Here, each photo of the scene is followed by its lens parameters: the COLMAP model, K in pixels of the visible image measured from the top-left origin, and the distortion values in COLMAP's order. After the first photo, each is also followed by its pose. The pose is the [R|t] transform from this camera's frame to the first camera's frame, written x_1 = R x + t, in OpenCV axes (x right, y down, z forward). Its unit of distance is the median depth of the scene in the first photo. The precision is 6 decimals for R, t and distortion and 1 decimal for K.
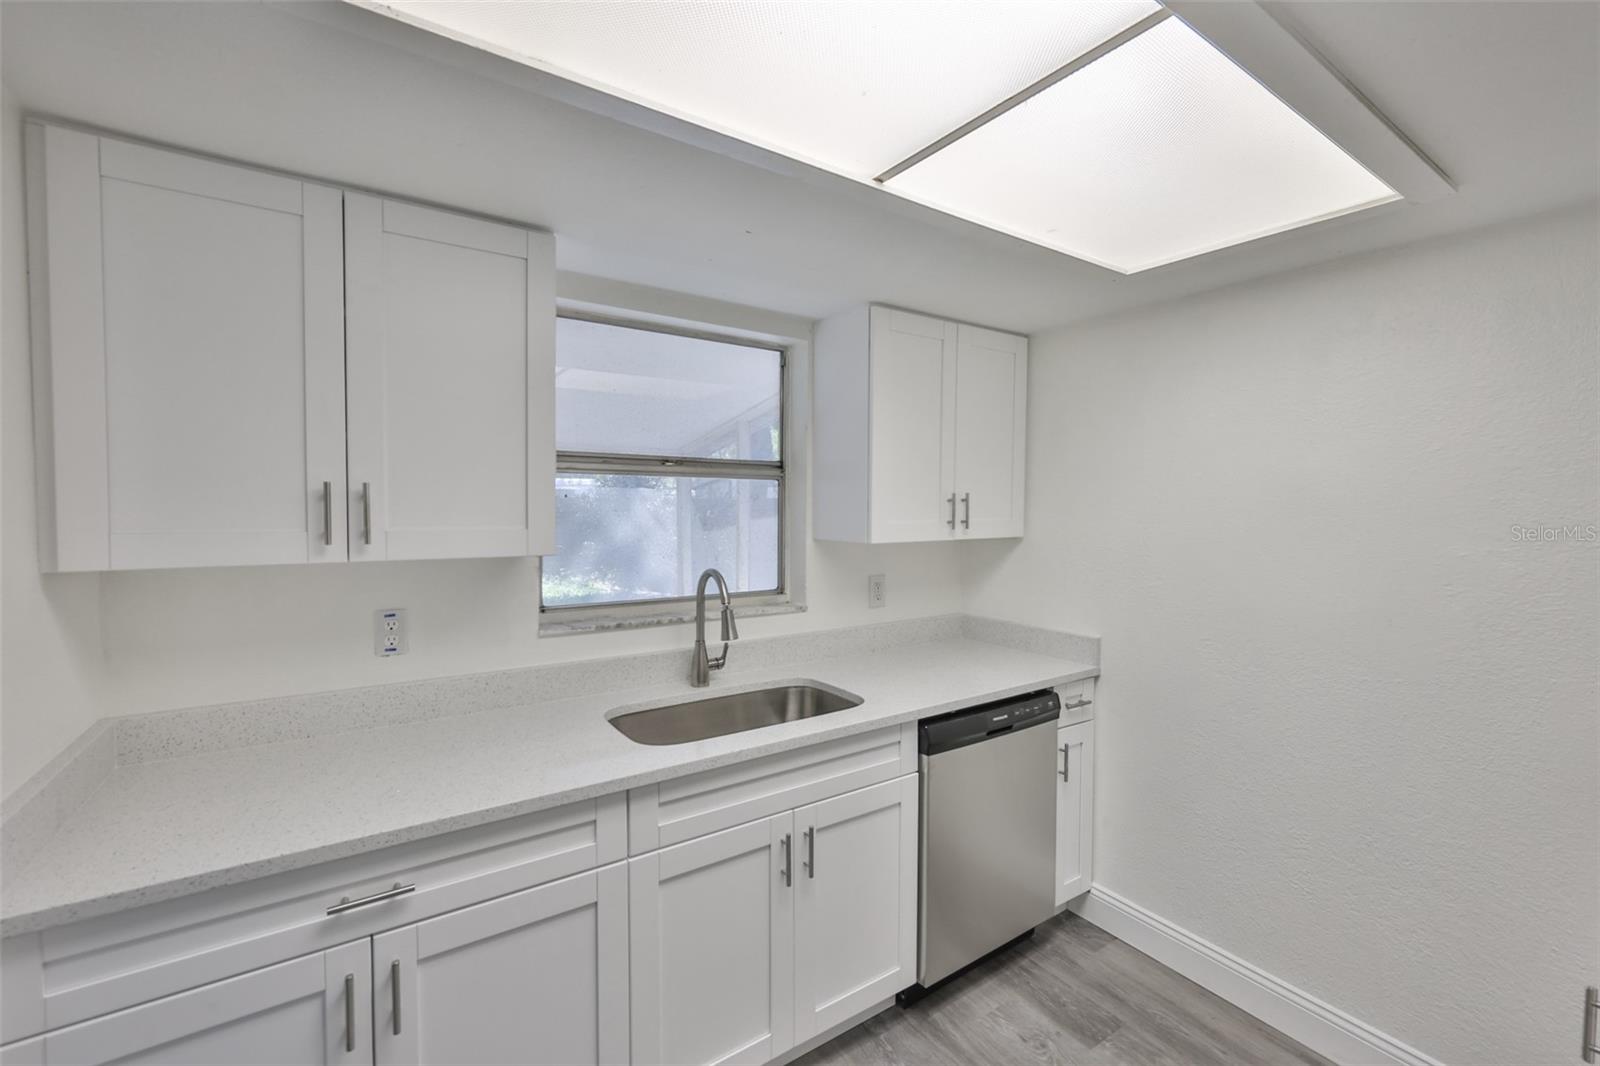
lens RADIAL K [[685.7, 0, 804.7], [0, 685.7, 531.3], [0, 0, 1]] dist [-0.001217, 0.000516]
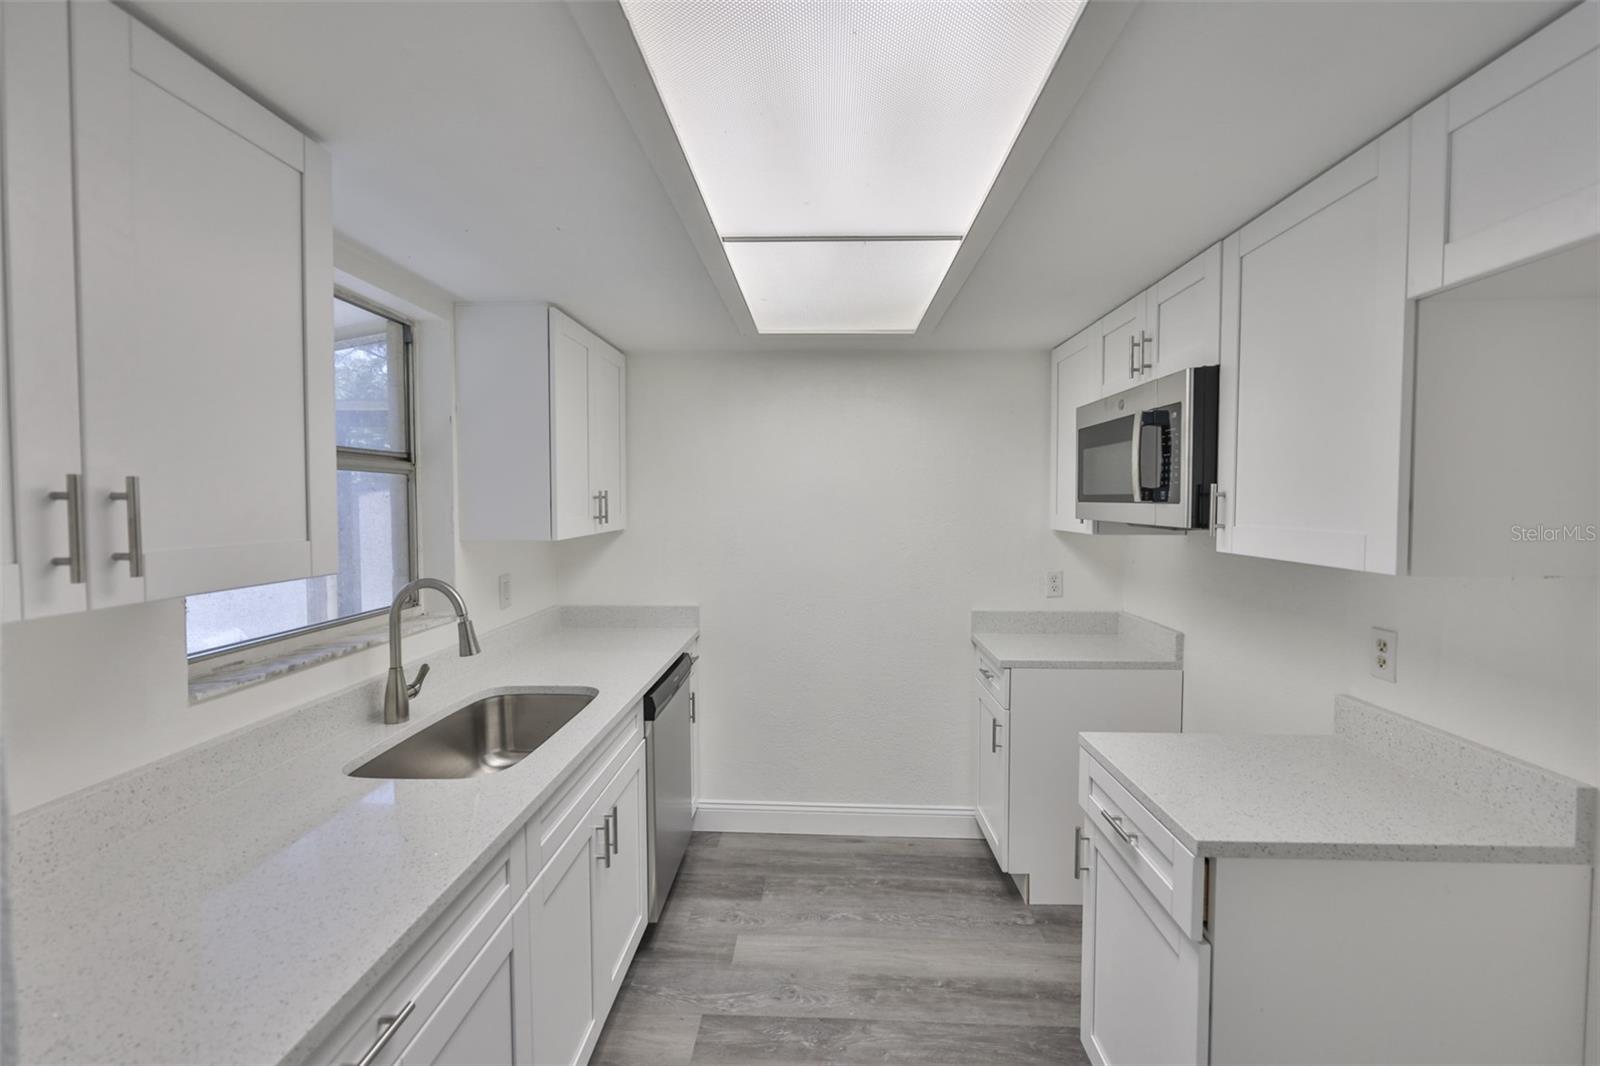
lens RADIAL K [[685.7, 0, 804.7], [0, 685.7, 531.3], [0, 0, 1]] dist [-0.001217, 0.000516]
pose [[0.584539, -0.043835, 0.810180, -0.531296], [0.036674, 0.998946, 0.027587, -0.010666], [-0.810536, 0.013587, 0.585531, 0.107294]]
